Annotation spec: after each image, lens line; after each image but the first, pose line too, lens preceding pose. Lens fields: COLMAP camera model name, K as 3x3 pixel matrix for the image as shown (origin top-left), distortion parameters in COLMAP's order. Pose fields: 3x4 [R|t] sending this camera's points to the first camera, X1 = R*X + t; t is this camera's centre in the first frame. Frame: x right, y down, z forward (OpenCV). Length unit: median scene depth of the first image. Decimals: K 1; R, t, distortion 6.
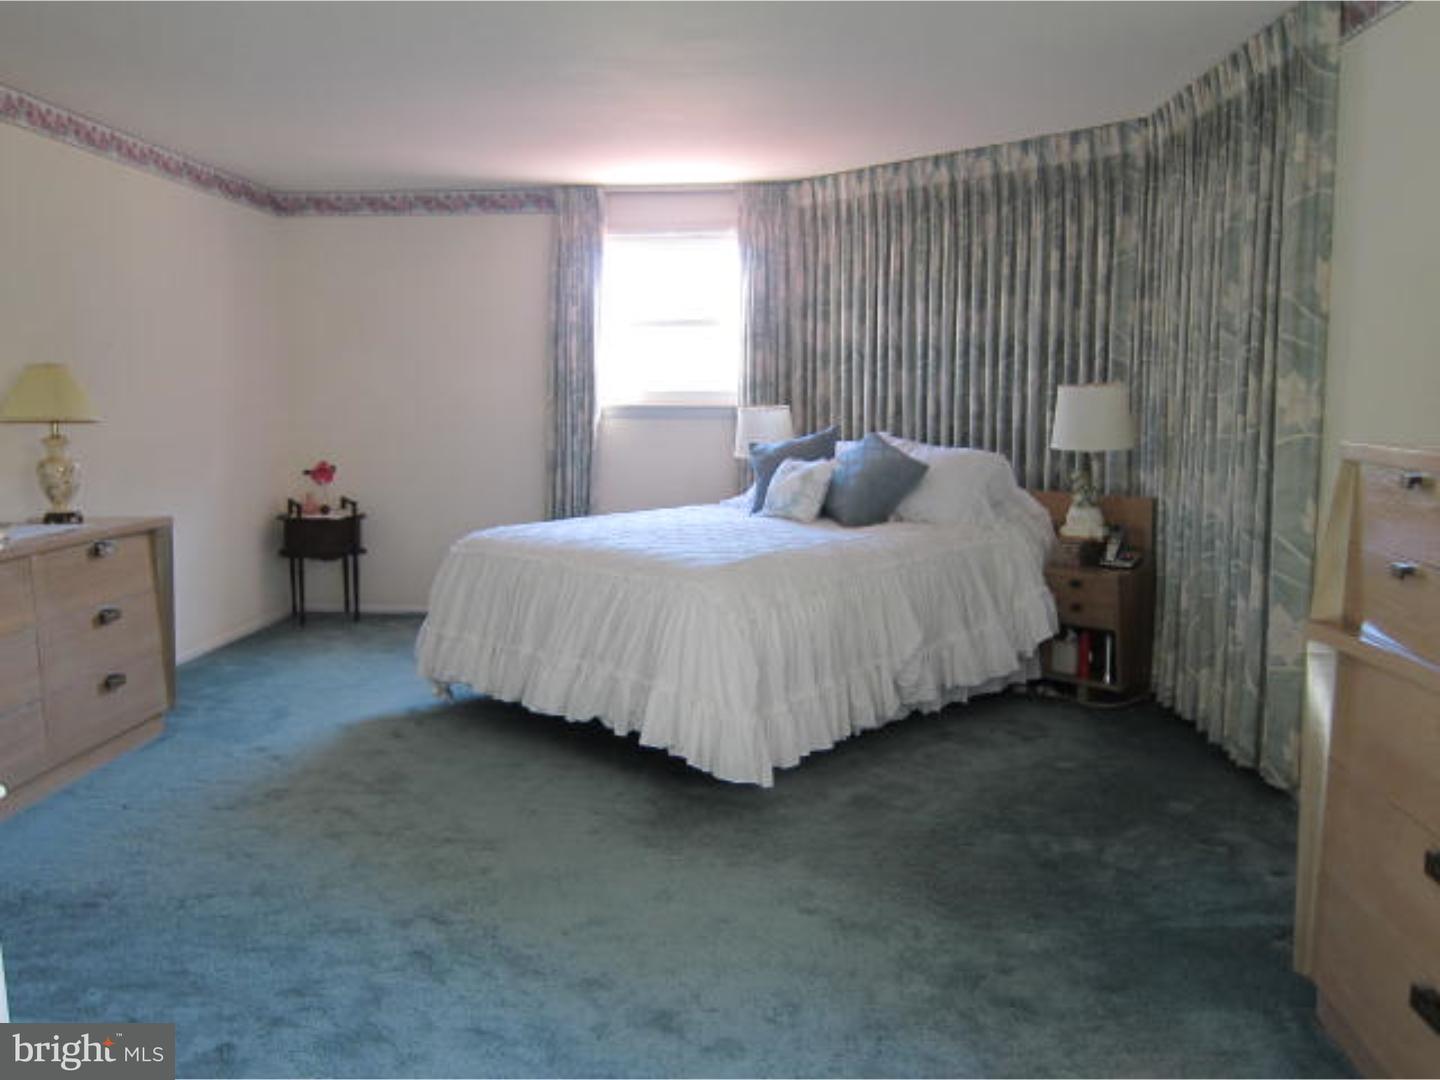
lens RADIAL K [[1188.1, 0, 720.0], [0, 1188.1, 540.0], [0, 0, 1]] dist [-0.010187, -0.001835]
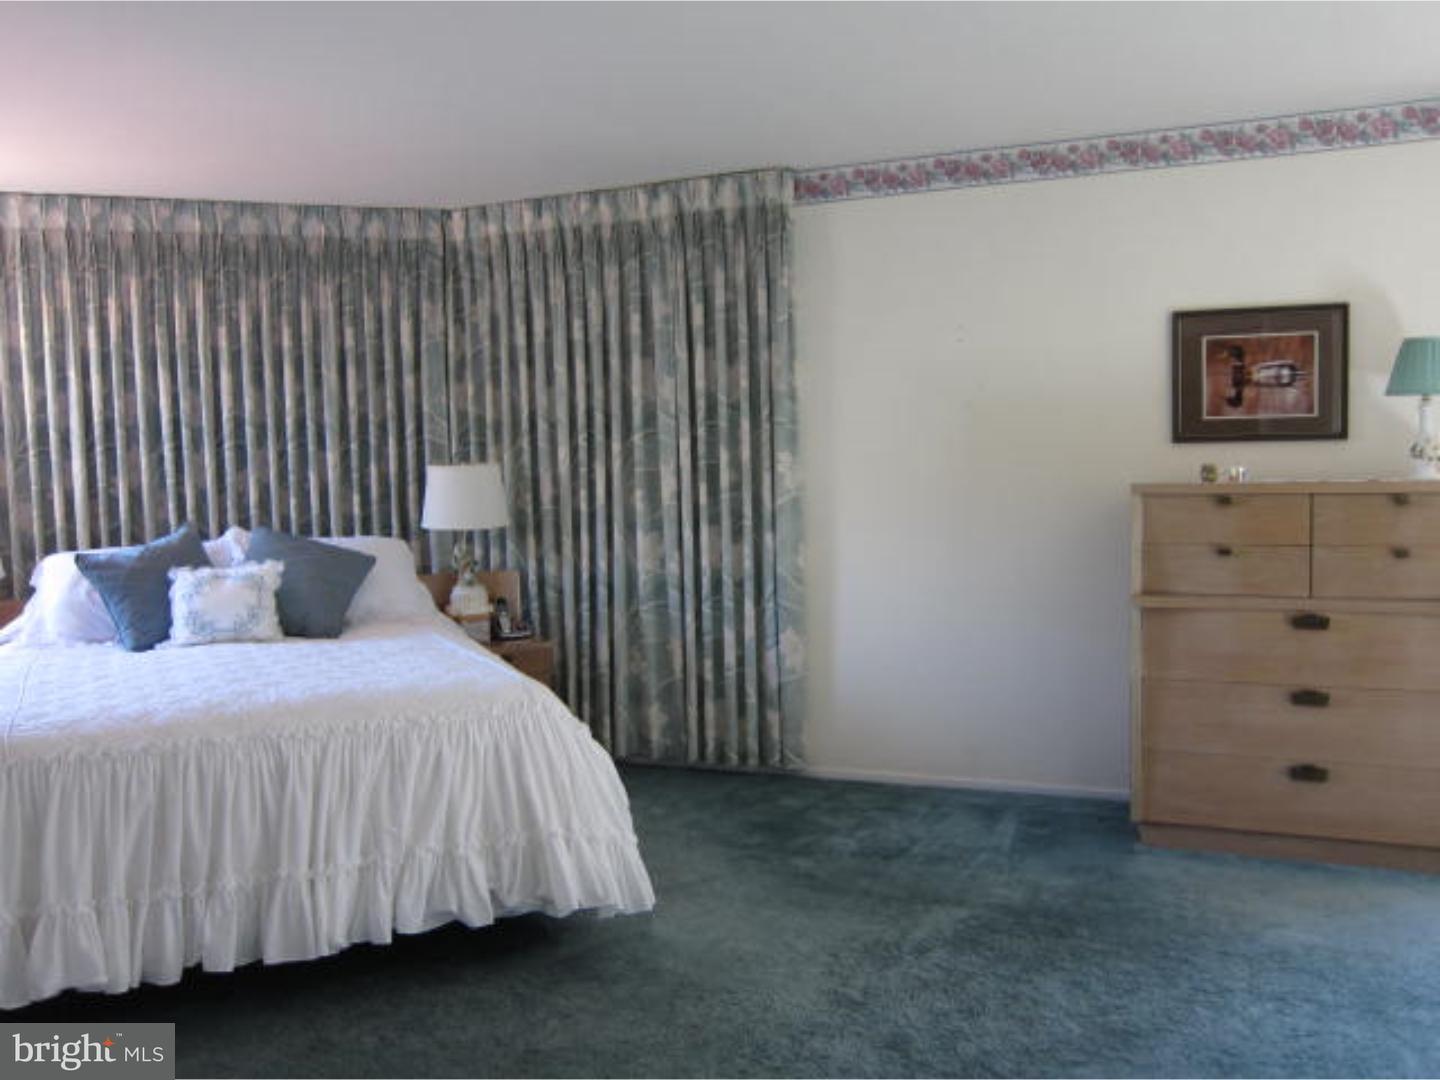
lens RADIAL K [[1112.3, 0, 719.2], [0, 1112.3, 578.6], [0, 0, 1]] dist [-0.001272, -0.106559]
pose [[0.335103, -0.095195, 0.937360, -0.508784], [0.142142, 0.988604, 0.049584, -0.049981], [-0.931398, 0.116622, 0.344815, 0.476734]]
